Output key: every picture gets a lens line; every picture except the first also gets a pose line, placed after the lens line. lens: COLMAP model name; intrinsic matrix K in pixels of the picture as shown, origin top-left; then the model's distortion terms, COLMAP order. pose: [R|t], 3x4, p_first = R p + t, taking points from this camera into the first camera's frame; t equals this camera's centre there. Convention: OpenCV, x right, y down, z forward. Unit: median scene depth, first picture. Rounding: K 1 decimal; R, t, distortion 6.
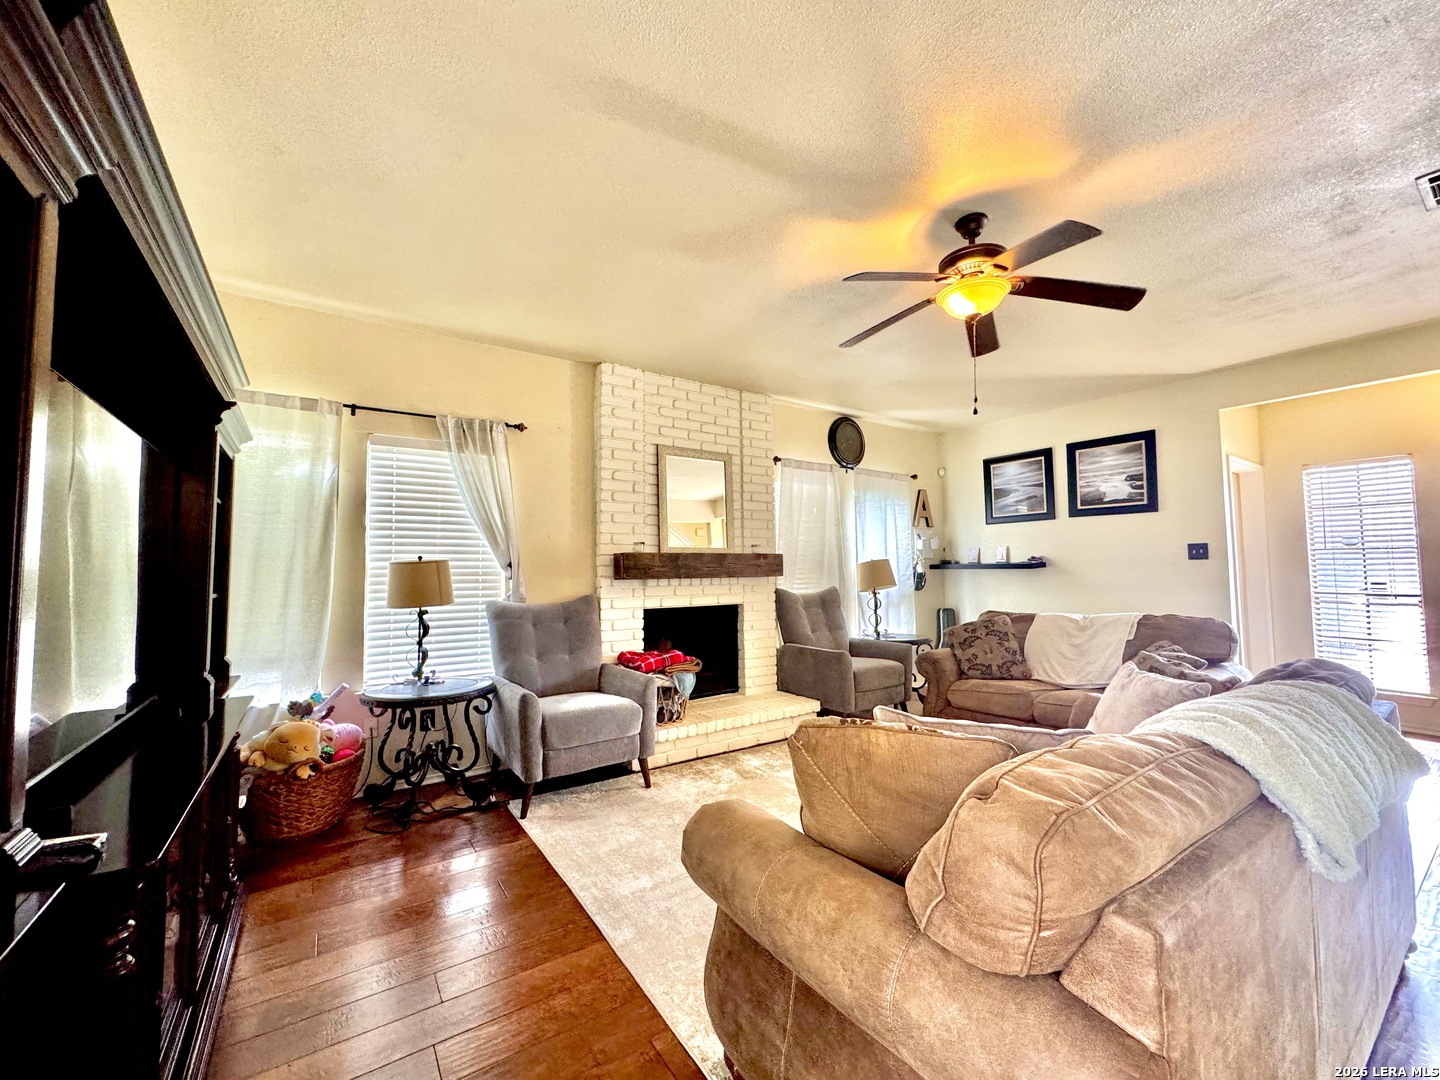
lens RADIAL K [[580.4, 0, 723.4], [0, 580.4, 541.4], [0, 0, 1]] dist [-0.001295, 0.000091]
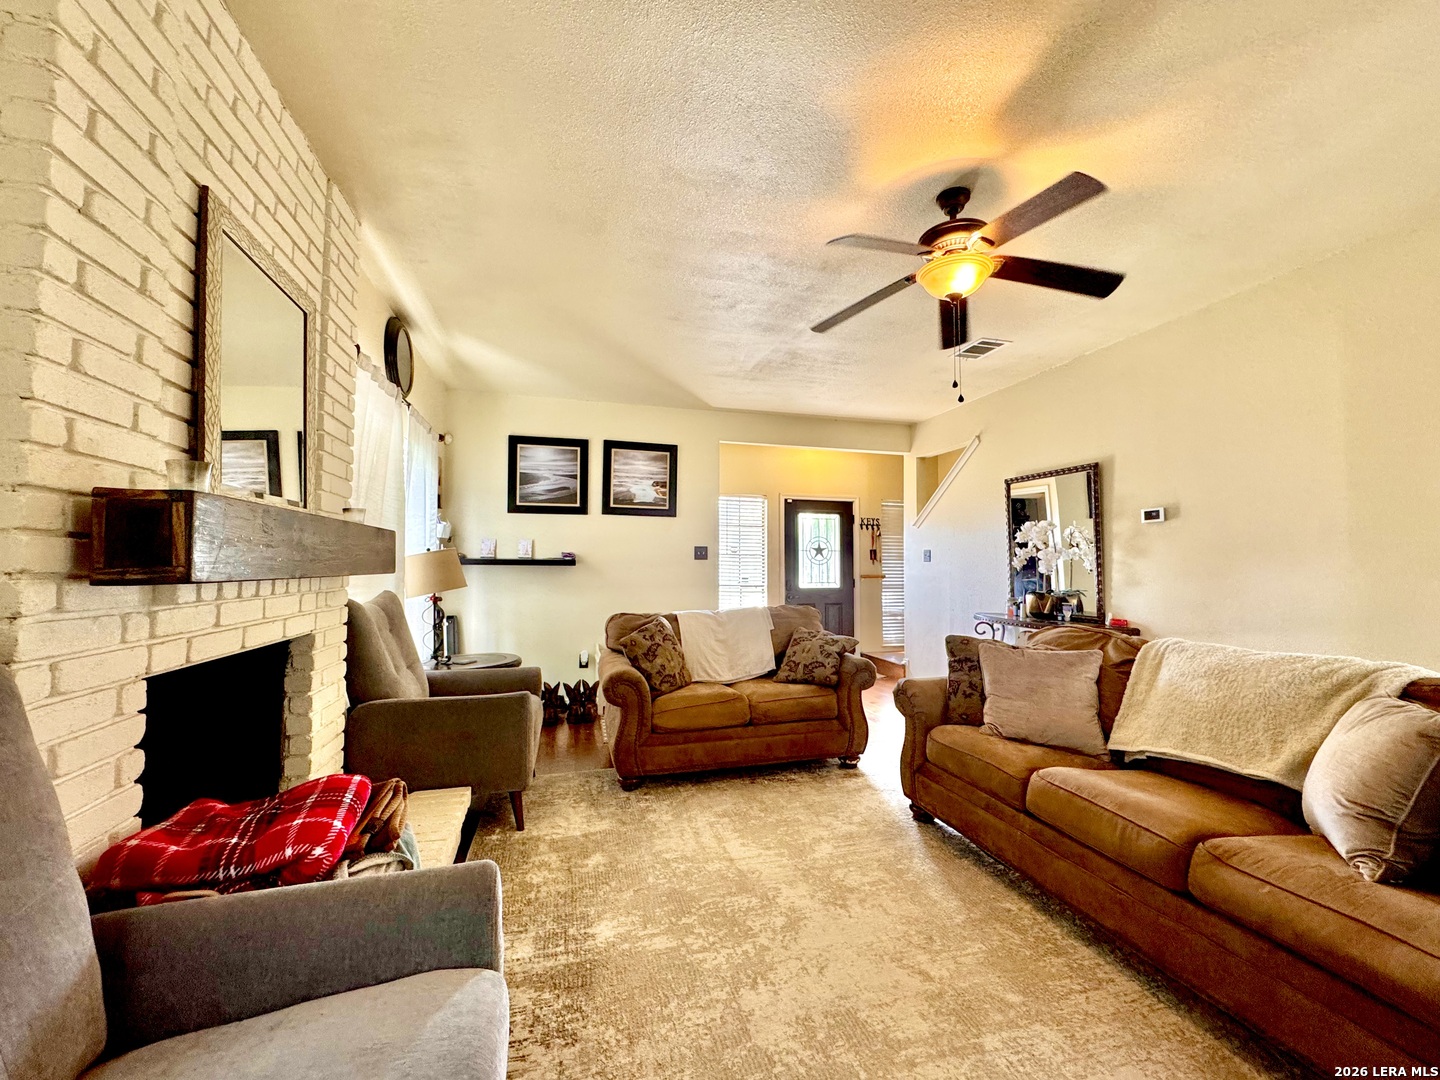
lens RADIAL K [[580.4, 0, 722.2], [0, 580.4, 538.5], [0, 0, 1]] dist [-0.001295, 0.000091]
pose [[0.324650, 0.056617, 0.944138, -0.283524], [-0.051608, 0.997780, -0.042088, 0.032818], [-0.944425, -0.035062, 0.326852, 0.516677]]
